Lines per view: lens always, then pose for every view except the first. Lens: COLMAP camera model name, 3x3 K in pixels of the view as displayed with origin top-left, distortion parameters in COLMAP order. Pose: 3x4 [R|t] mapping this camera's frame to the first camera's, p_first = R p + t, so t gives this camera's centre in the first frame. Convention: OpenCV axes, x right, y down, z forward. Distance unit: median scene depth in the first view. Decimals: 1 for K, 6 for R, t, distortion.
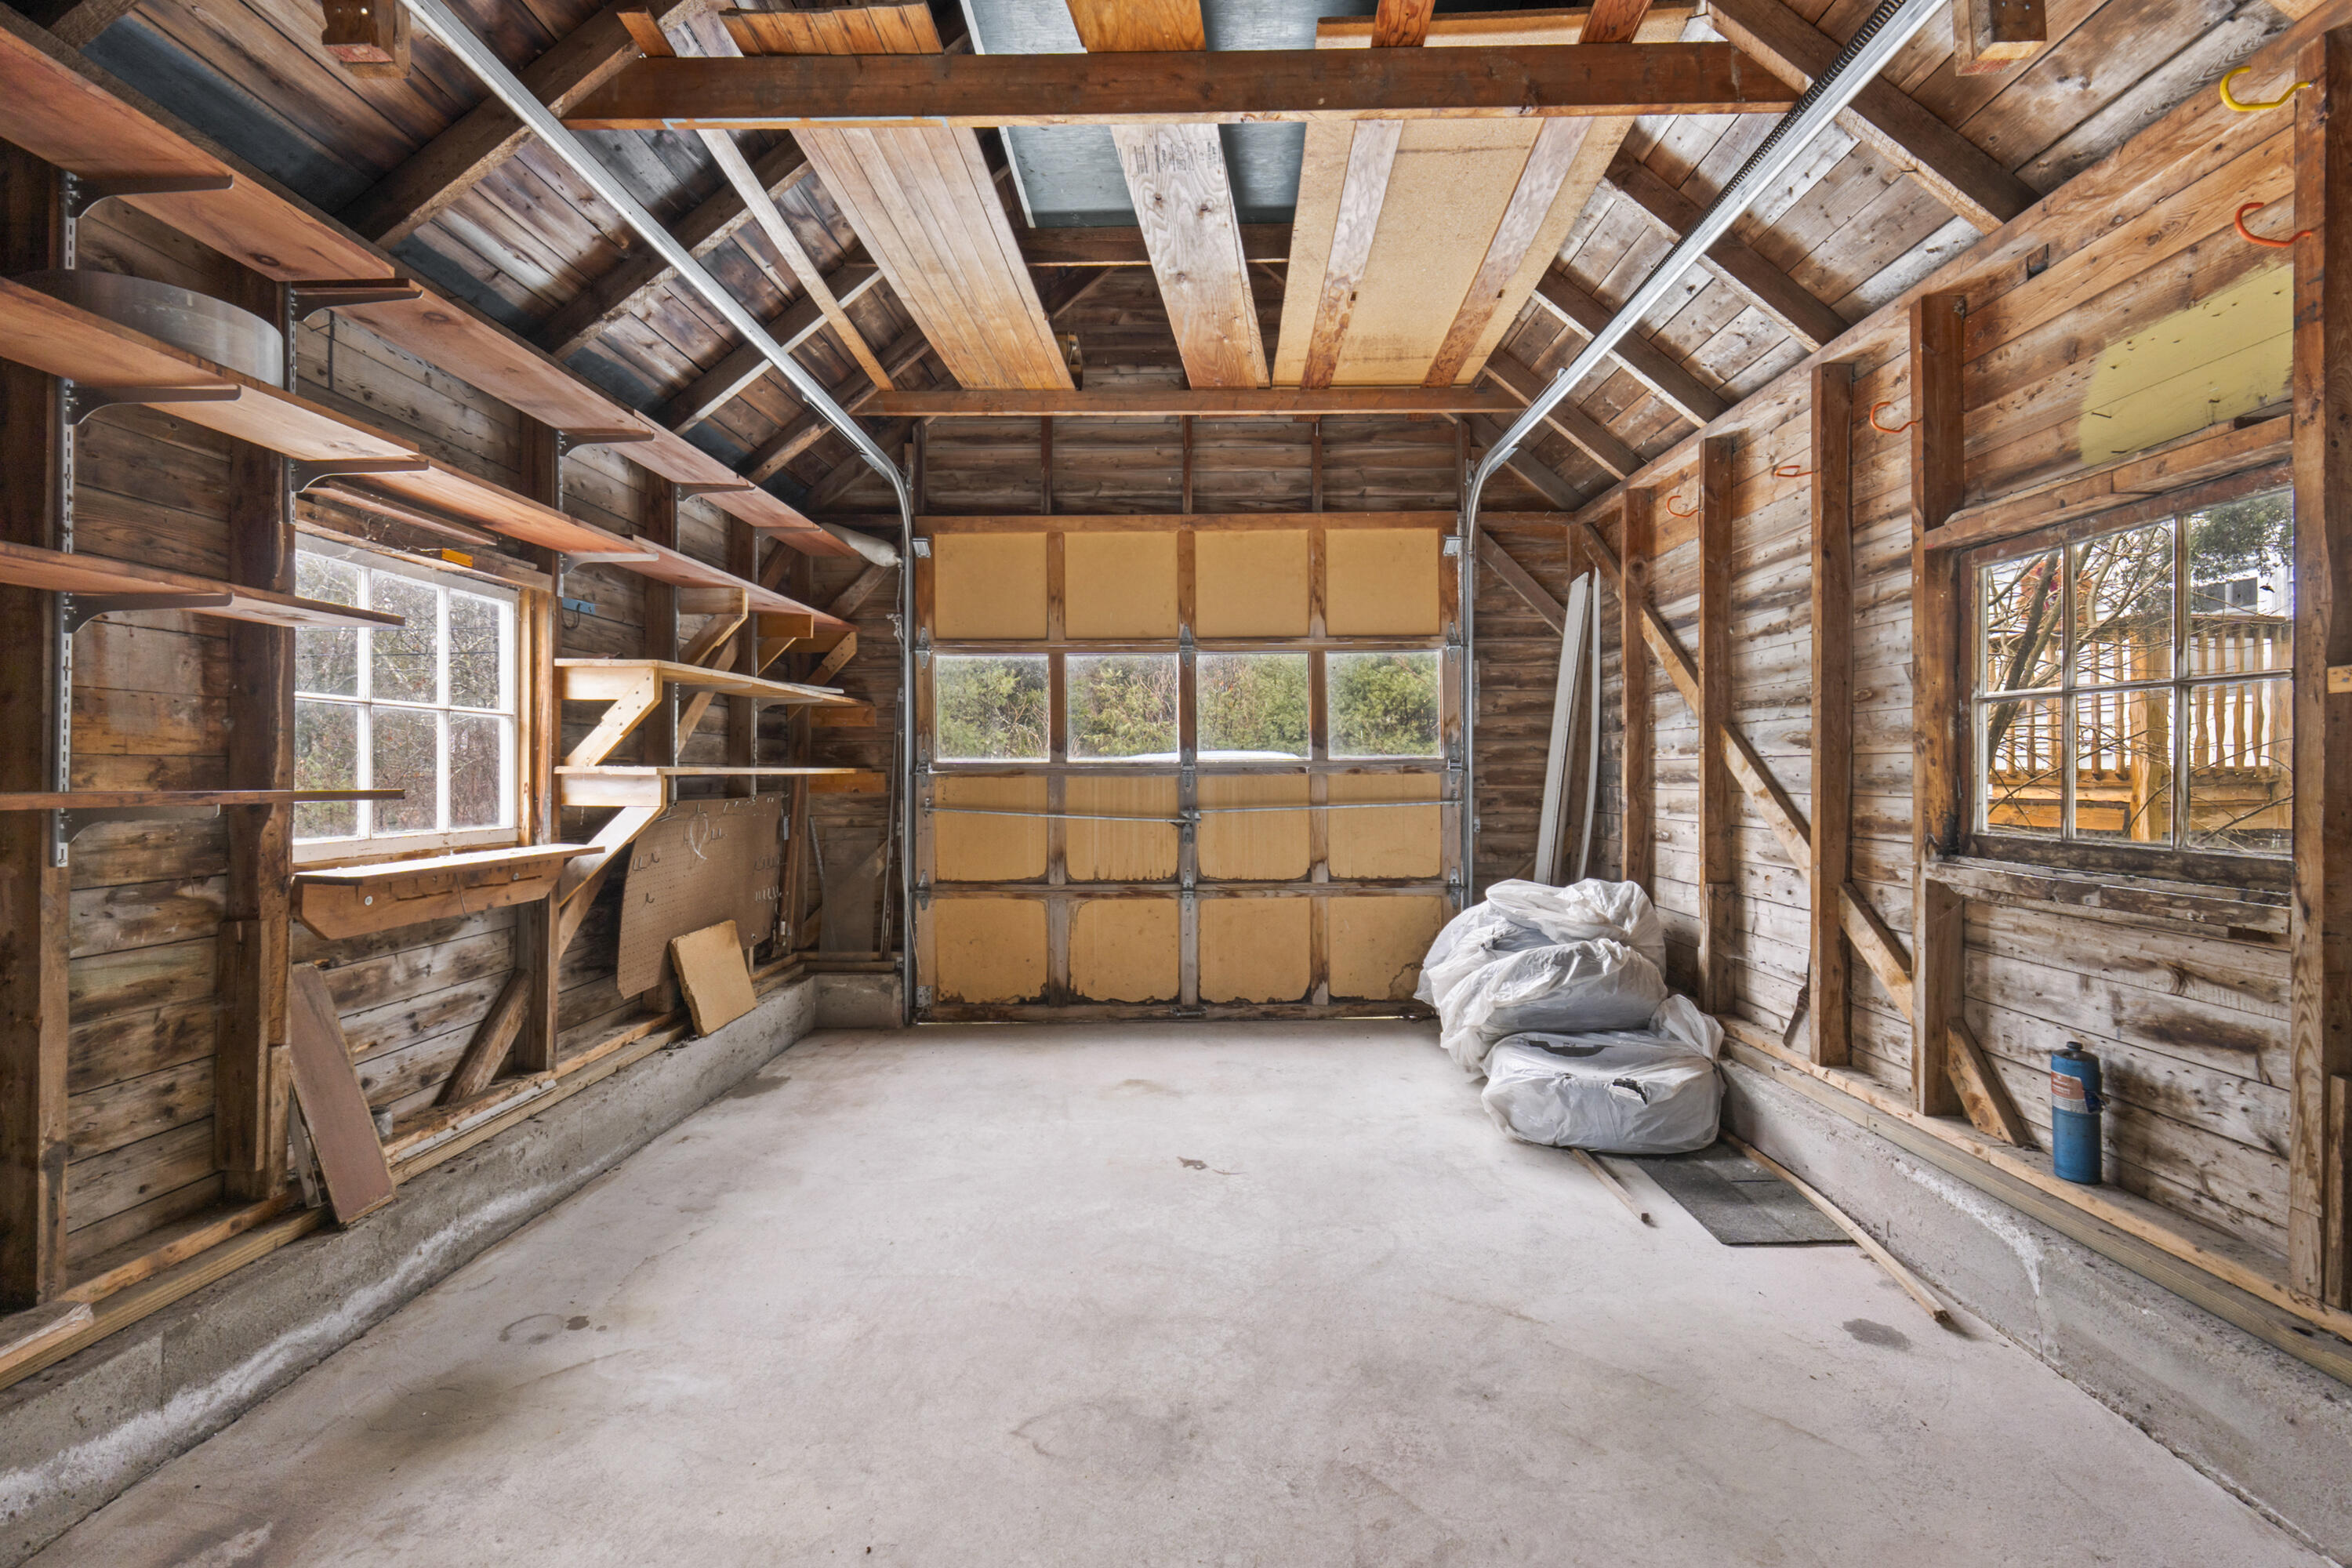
lens RADIAL K [[998.1, 0, 1178.4], [0, 998.1, 772.9], [0, 0, 1]] dist [0.002006, -0.000617]
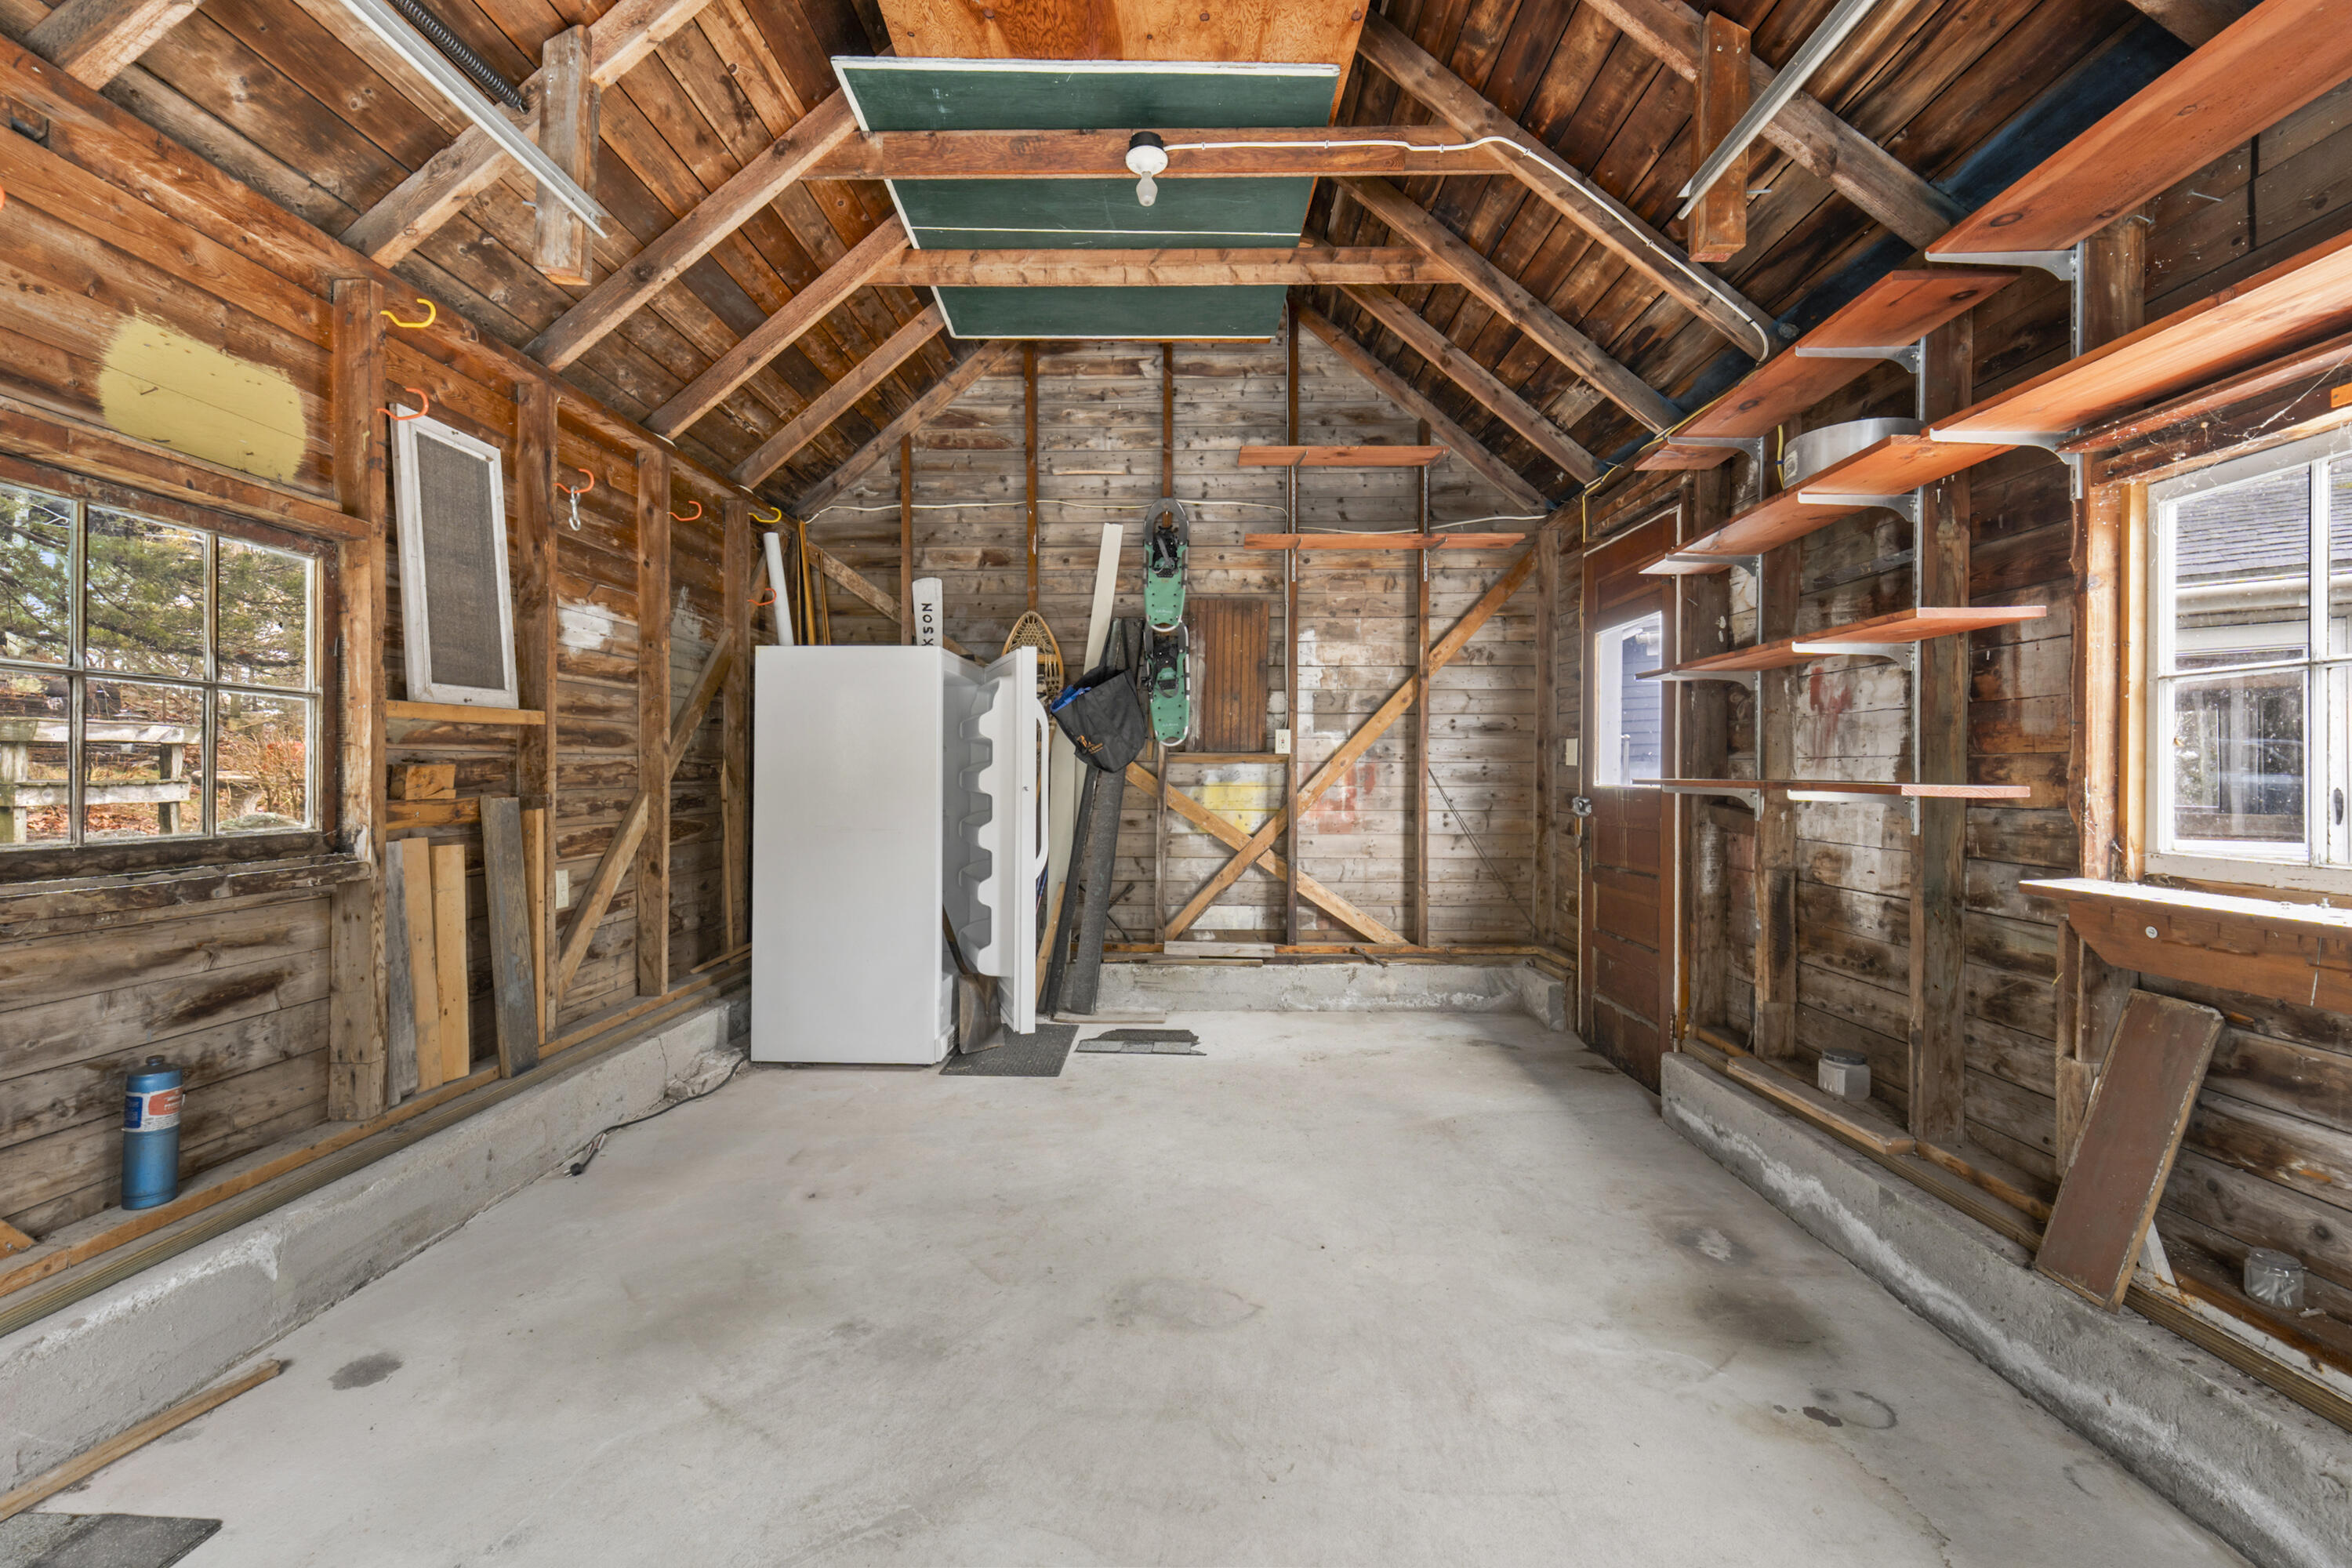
lens RADIAL K [[998.1, 0, 1179.7], [0, 998.1, 777.5], [0, 0, 1]] dist [0.002006, -0.000617]
pose [[-0.999998, -0.001001, -0.001842, -0.056637], [-0.001018, 0.999956, 0.009290, 0.000062], [0.001833, 0.009292, -0.999955, 1.995538]]
